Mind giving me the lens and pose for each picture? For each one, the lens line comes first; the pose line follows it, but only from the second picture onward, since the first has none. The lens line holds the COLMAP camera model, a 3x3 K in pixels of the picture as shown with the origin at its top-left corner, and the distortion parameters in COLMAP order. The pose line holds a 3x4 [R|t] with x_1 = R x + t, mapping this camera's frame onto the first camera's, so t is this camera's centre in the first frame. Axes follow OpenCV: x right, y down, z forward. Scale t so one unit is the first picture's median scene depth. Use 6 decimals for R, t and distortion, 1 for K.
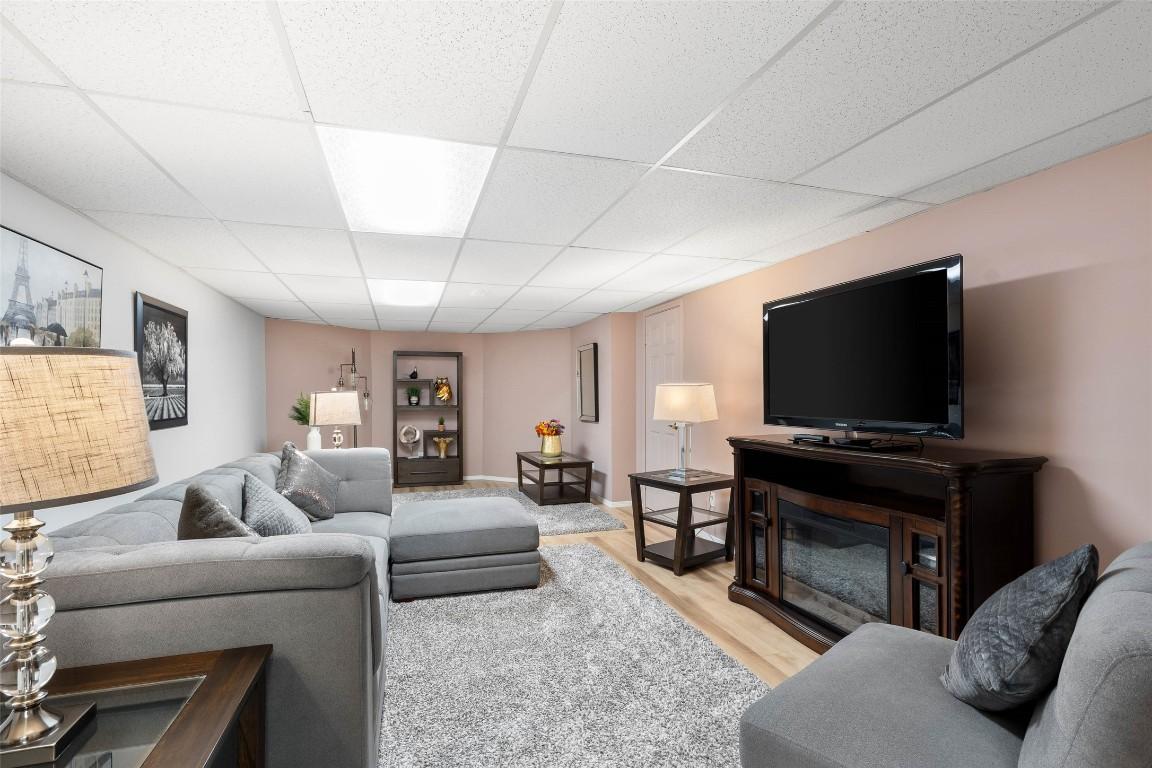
lens RADIAL K [[559.7, 0, 575.3], [0, 559.7, 388.6], [0, 0, 1]] dist [-0.000250, 0.000003]
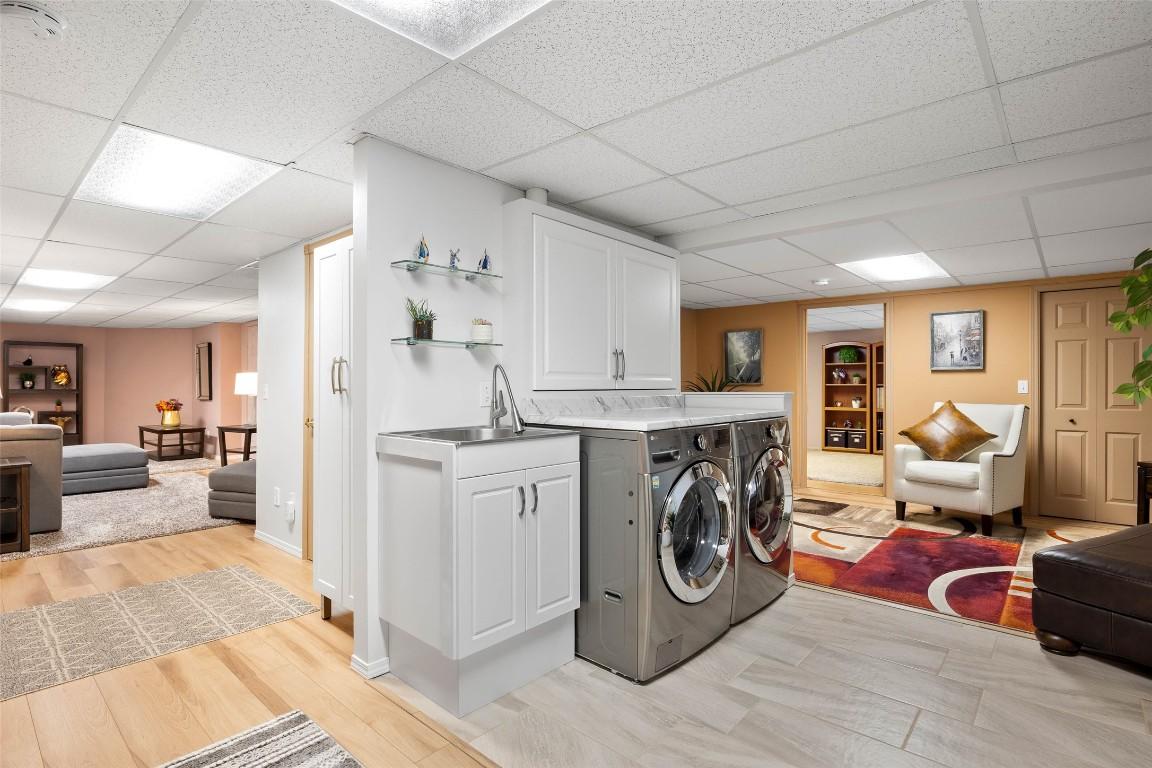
lens RADIAL K [[563.5, 0, 580.2], [0, 563.5, 383.9], [0, 0, 1]] dist [-0.018364, -0.000303]
pose [[0.852600, 0.003712, 0.522551, 0.082966], [-0.009092, 0.999929, 0.007731, 0.000983], [-0.522485, -0.011343, 0.852573, -0.559867]]
